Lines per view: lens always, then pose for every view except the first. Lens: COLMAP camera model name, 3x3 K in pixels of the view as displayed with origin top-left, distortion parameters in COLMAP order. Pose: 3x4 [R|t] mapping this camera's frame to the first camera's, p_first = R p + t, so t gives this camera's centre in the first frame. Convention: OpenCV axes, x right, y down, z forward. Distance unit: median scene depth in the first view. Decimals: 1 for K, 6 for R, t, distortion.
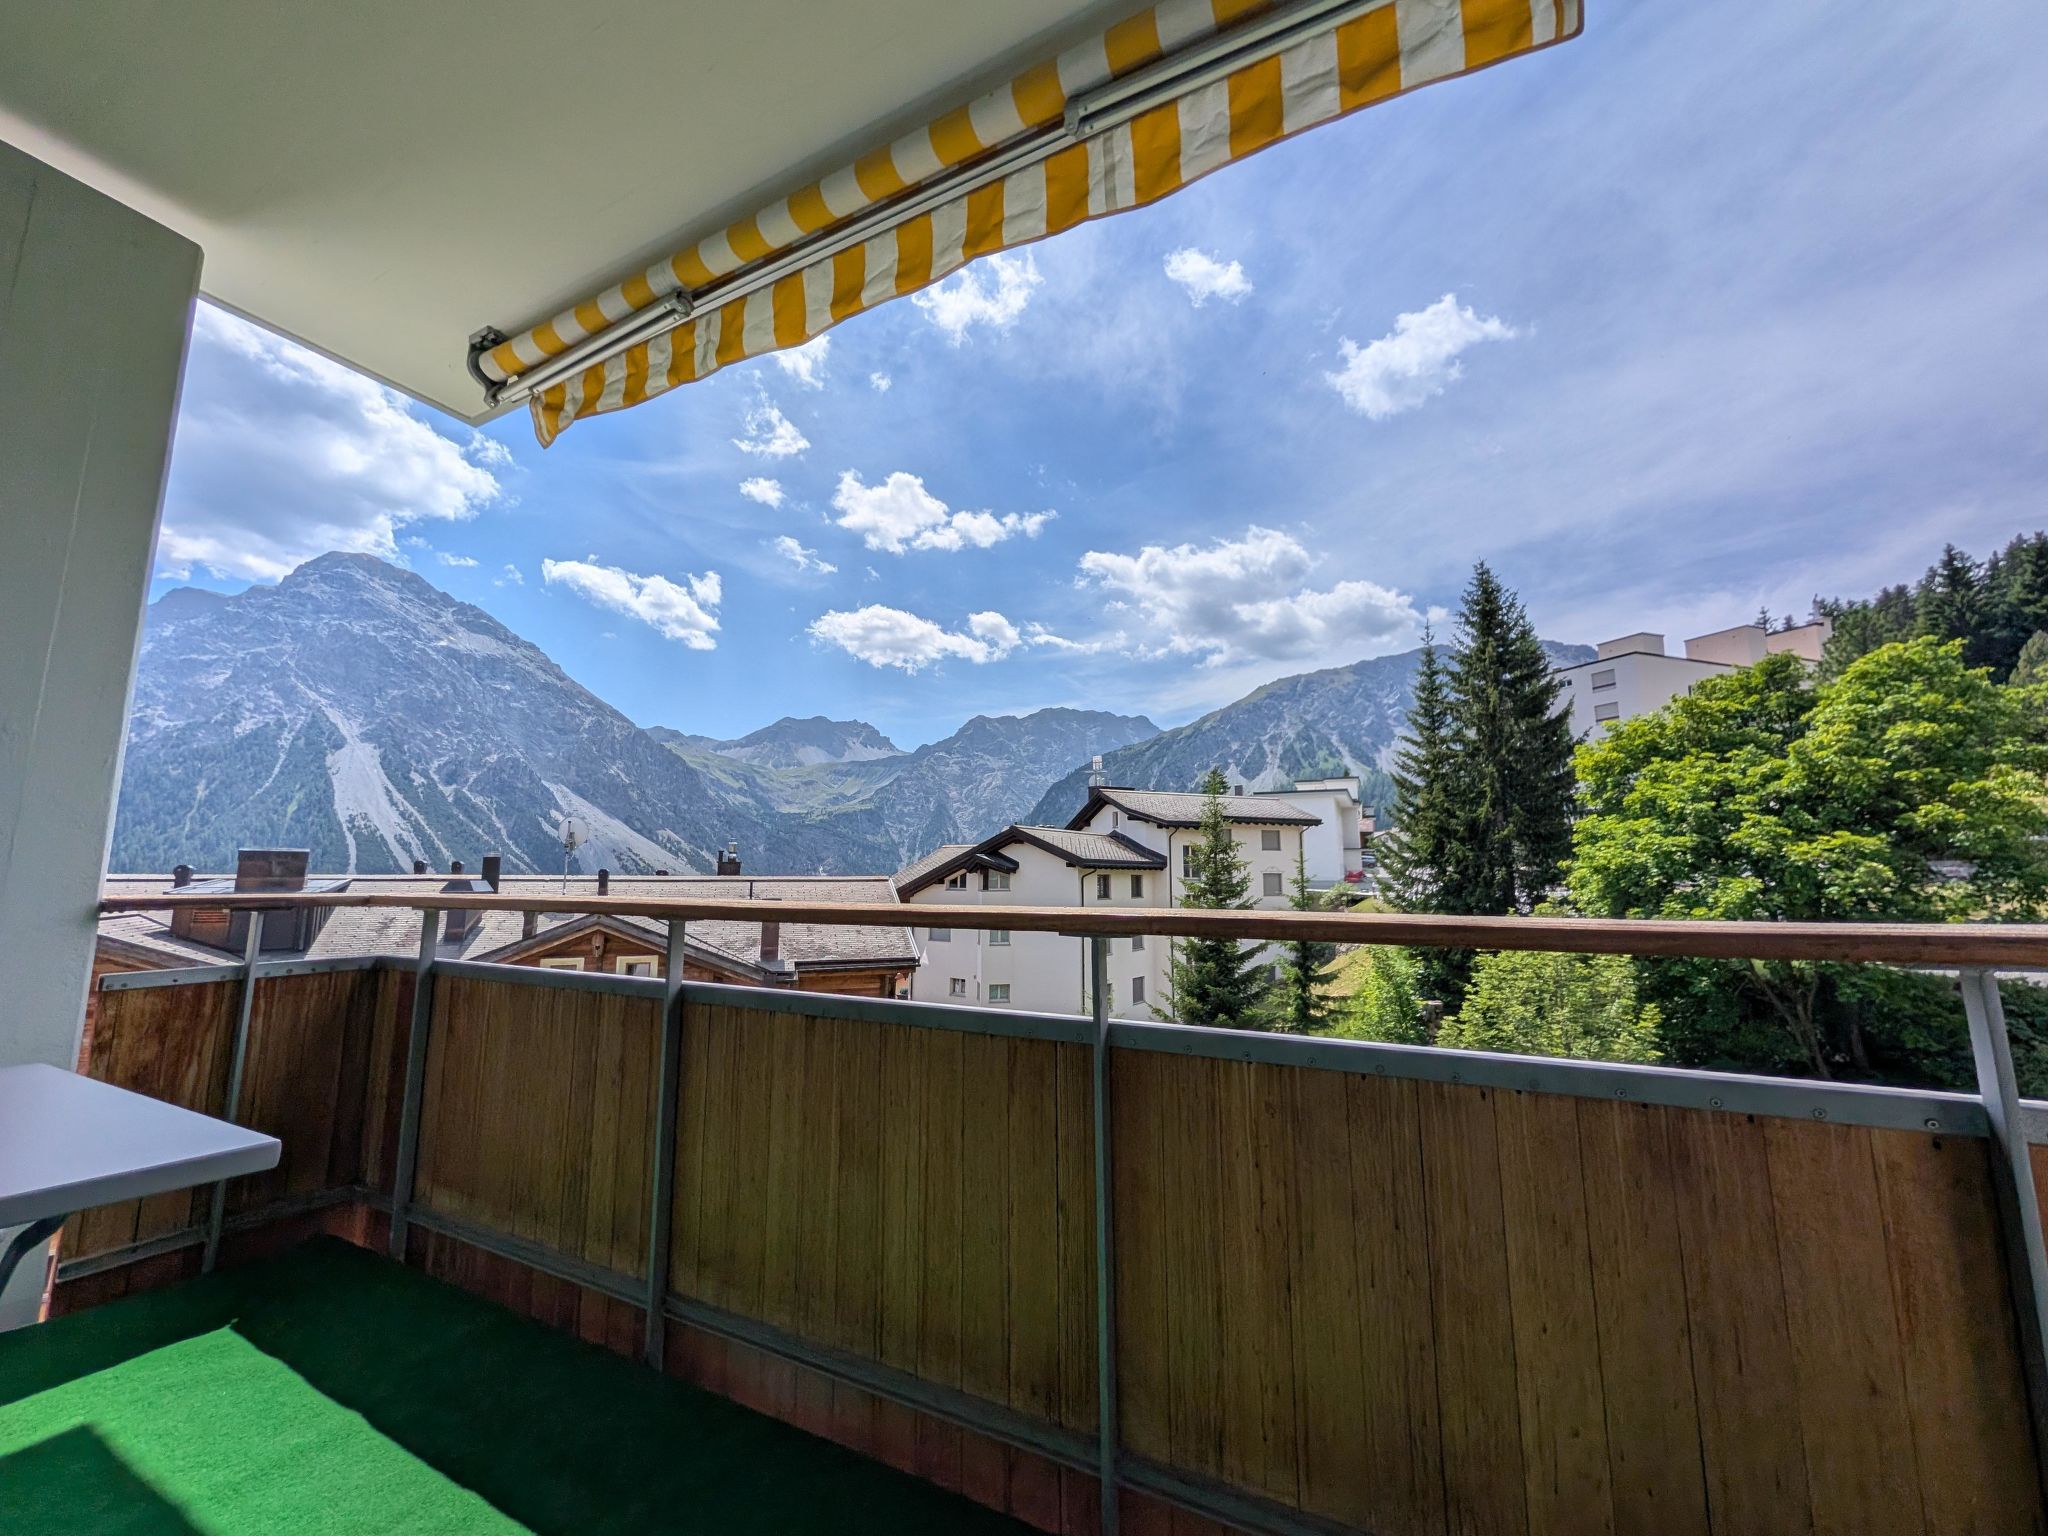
lens RADIAL K [[785.9, 0, 1027.0], [0, 785.9, 769.8], [0, 0, 1]] dist [-0.002538, -0.000070]
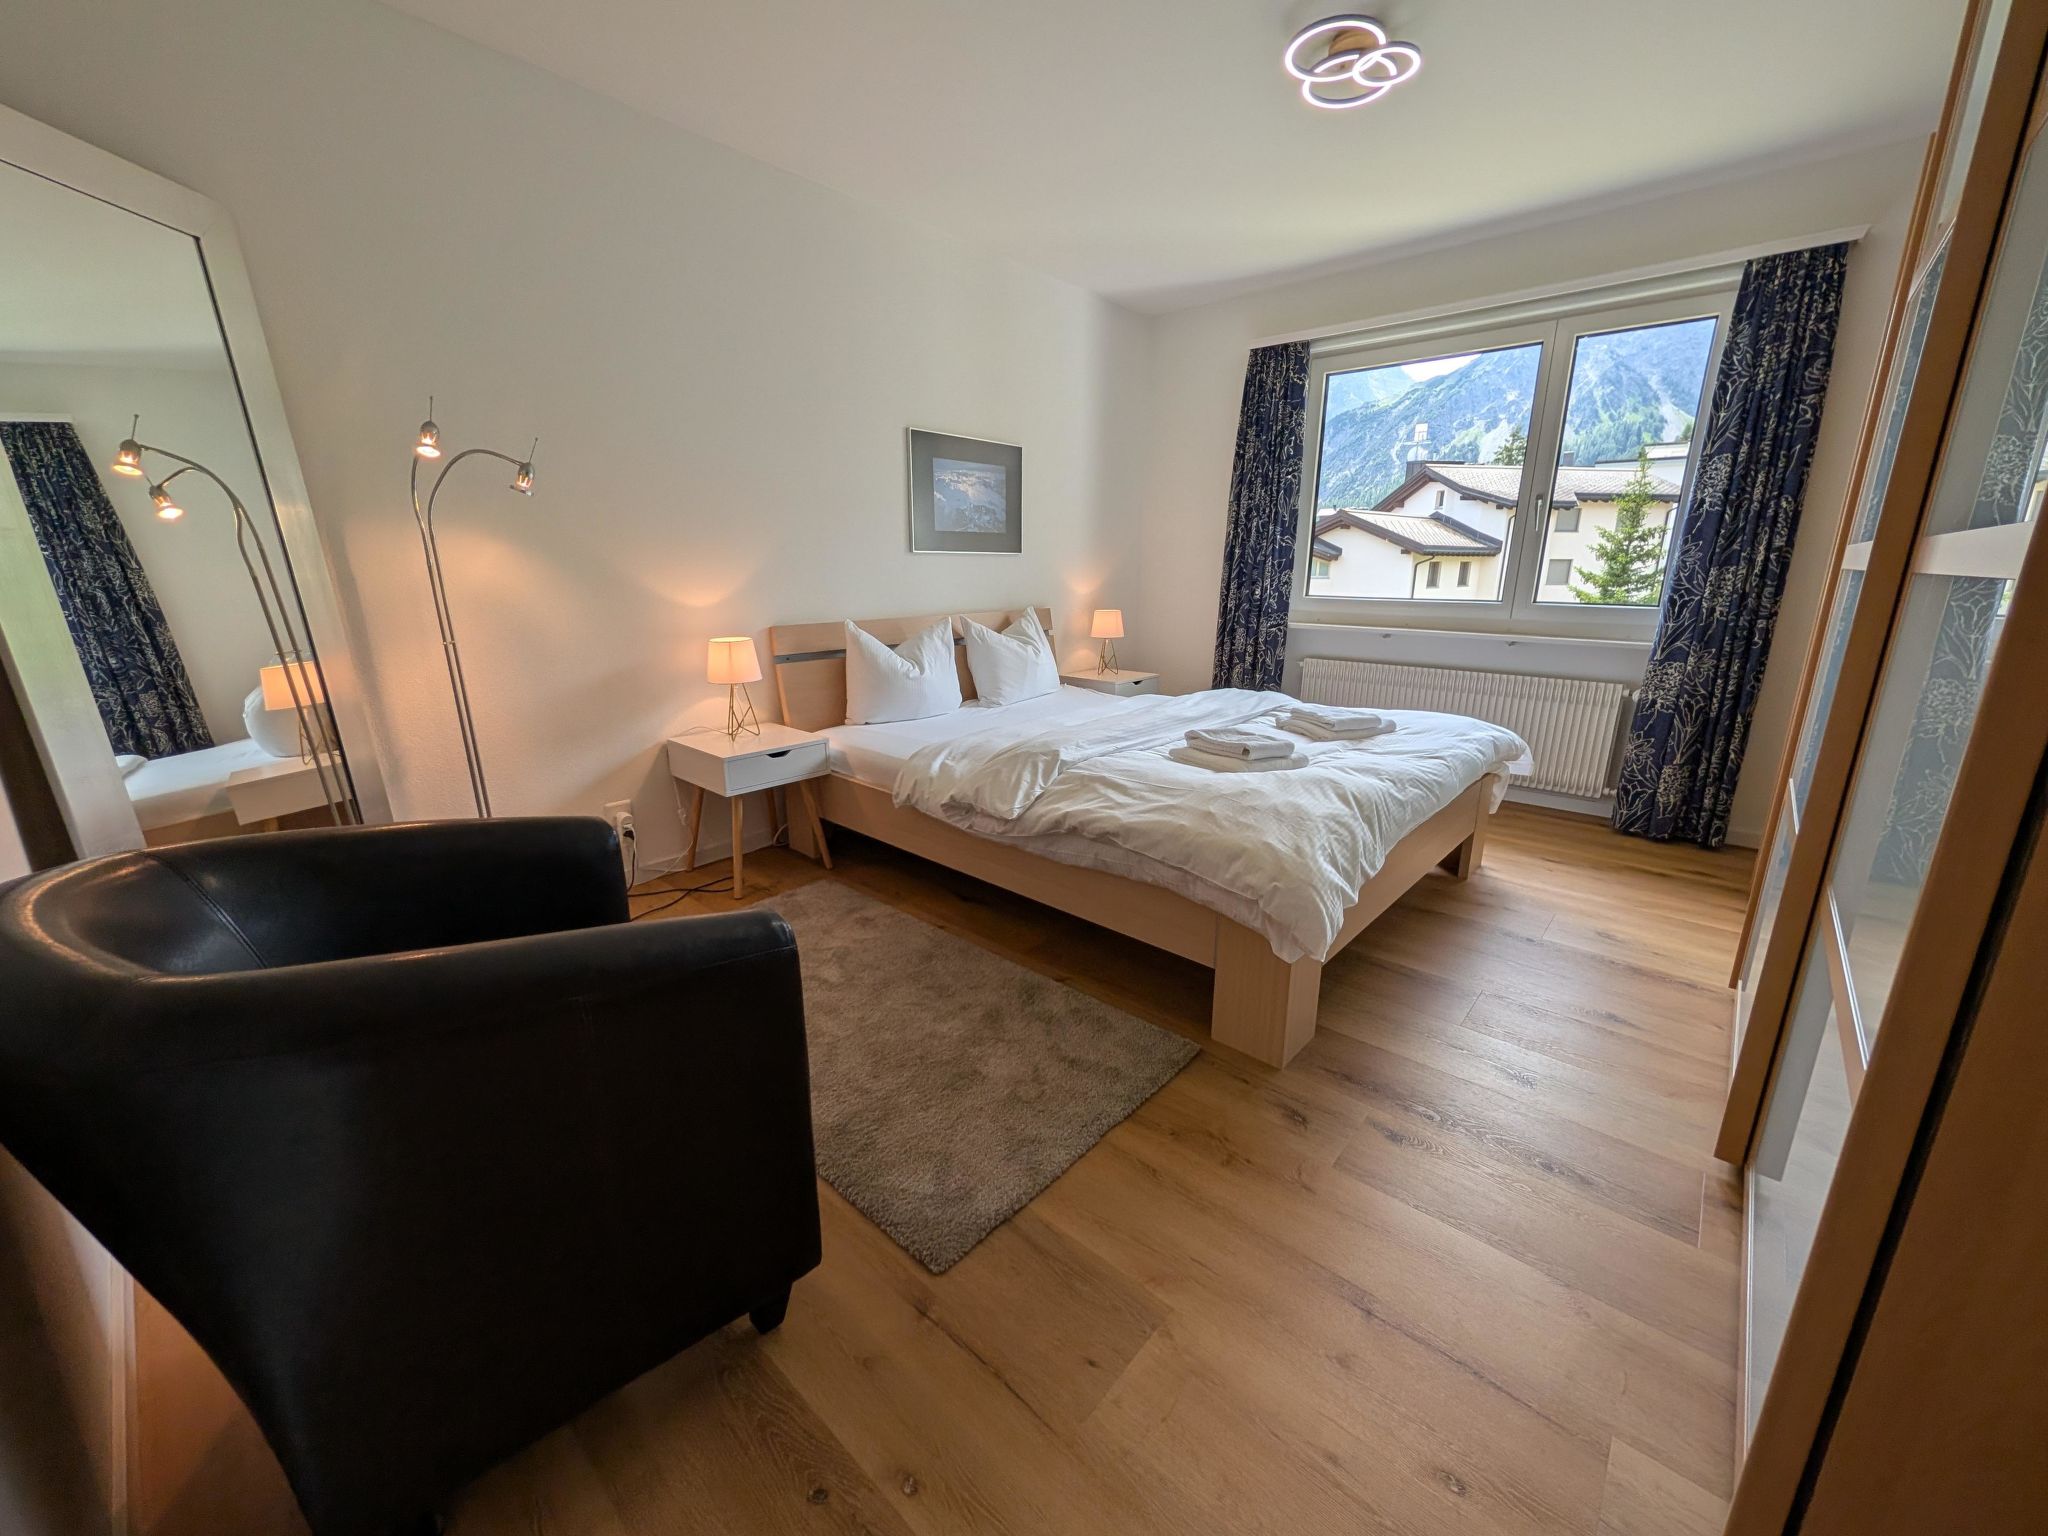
lens RADIAL K [[785.9, 0, 1027.0], [0, 785.9, 769.8], [0, 0, 1]] dist [-0.002538, -0.000070]
pose [[0.968350, 0.064958, -0.240996, -0.204136], [0.033204, 0.923433, 0.382321, -0.020942], [0.247379, -0.378222, 0.892049, -0.099528]]
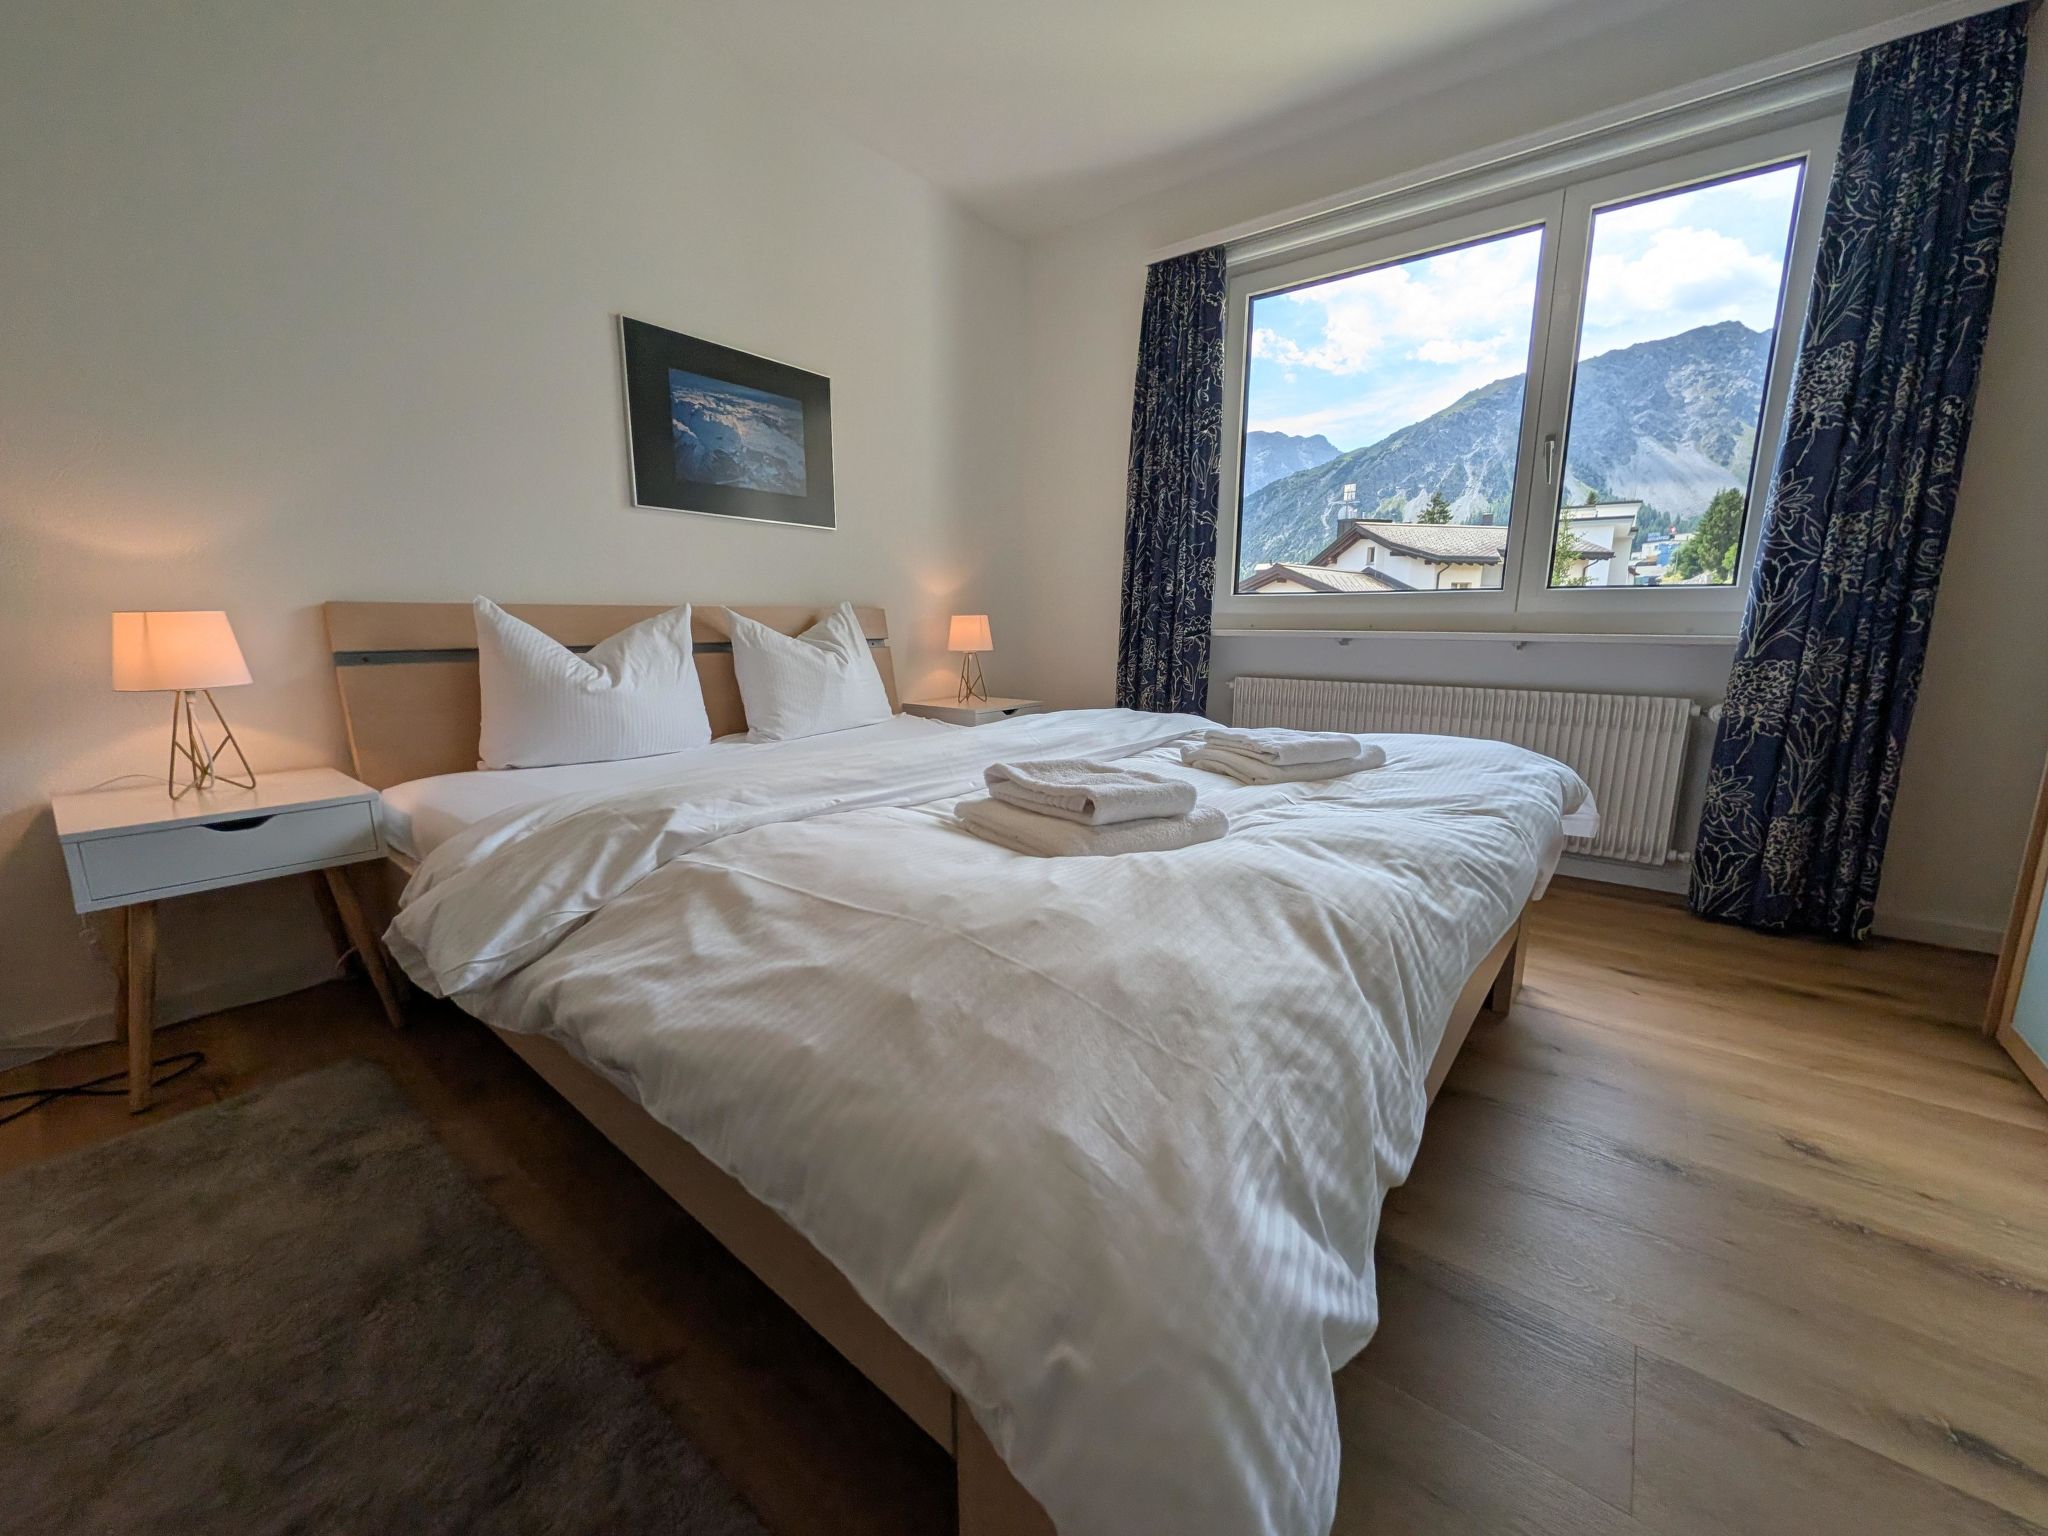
lens RADIAL K [[781.5, 0, 1024.0], [0, 781.5, 768.0], [0, 0, 1]] dist [-0.000457, 0.000162]
pose [[0.981315, 0.035288, -0.189142, -0.197866], [0.026762, 0.948449, 0.315797, -0.003760], [0.190536, -0.314958, 0.929784, -0.053574]]
